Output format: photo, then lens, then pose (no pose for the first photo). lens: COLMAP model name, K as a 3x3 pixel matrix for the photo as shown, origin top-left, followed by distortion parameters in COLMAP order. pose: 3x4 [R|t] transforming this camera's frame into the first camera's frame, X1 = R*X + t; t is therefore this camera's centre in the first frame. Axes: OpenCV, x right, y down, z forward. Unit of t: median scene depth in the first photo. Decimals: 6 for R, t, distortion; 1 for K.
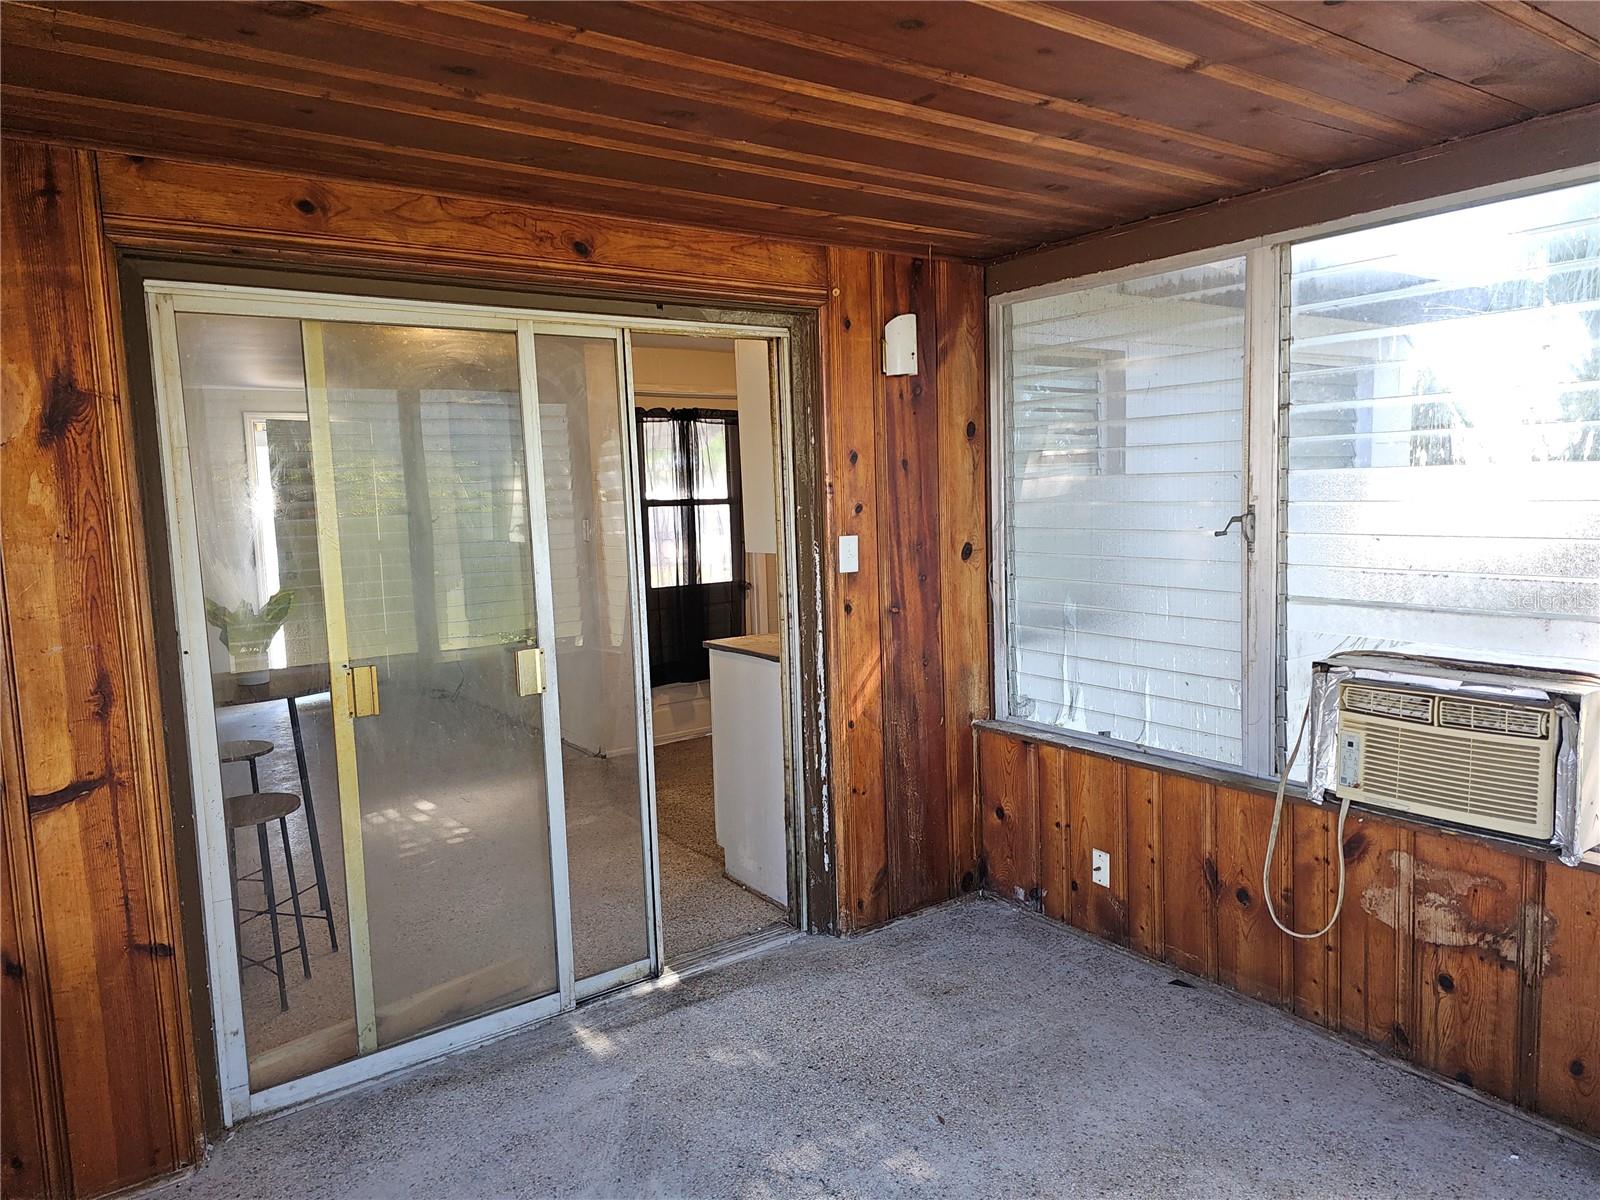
lens RADIAL K [[1068.7, 0, 807.1], [0, 1068.7, 587.6], [0, 0, 1]] dist [0.053825, -0.051188]
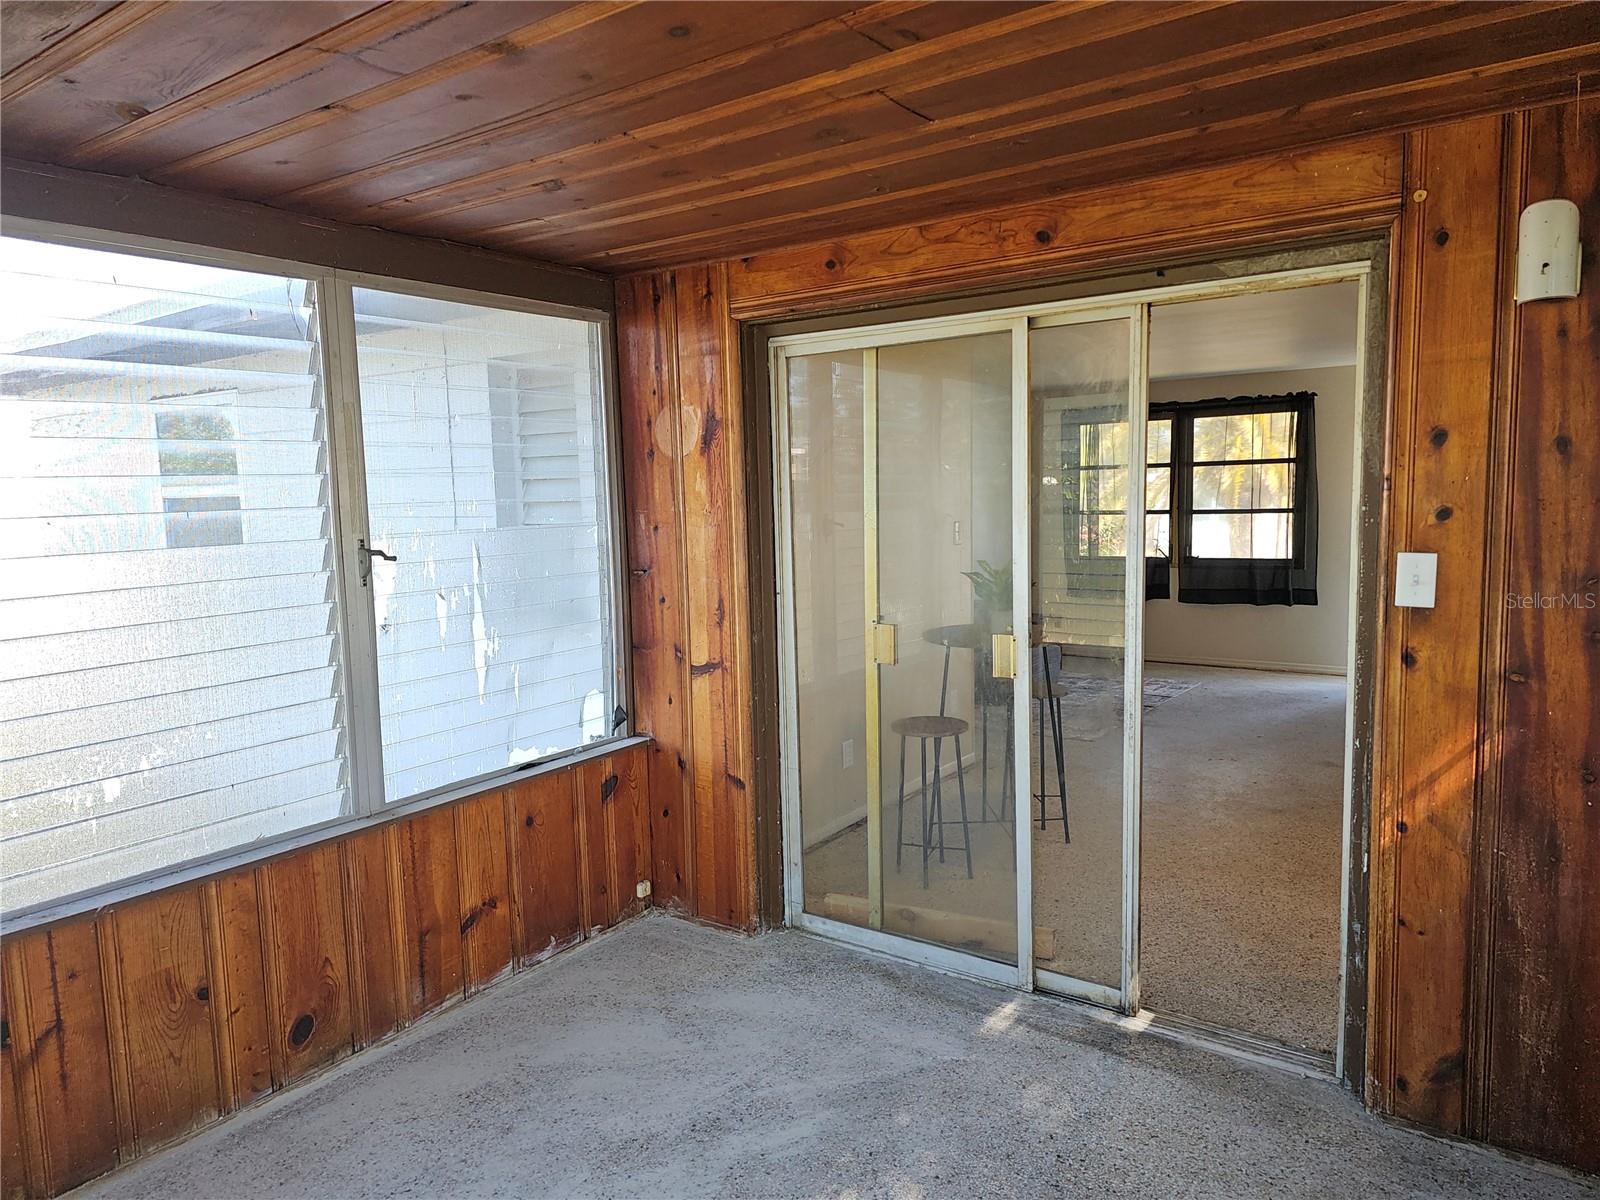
lens RADIAL K [[1068.7, 0, 804.4], [0, 1068.7, 601.6], [0, 0, 1]] dist [0.053825, -0.051188]
pose [[0.312625, 0.124412, -0.941694, 0.647929], [-0.079499, 0.991334, 0.104578, -0.067272], [0.946544, 0.042170, 0.319806, 0.466858]]
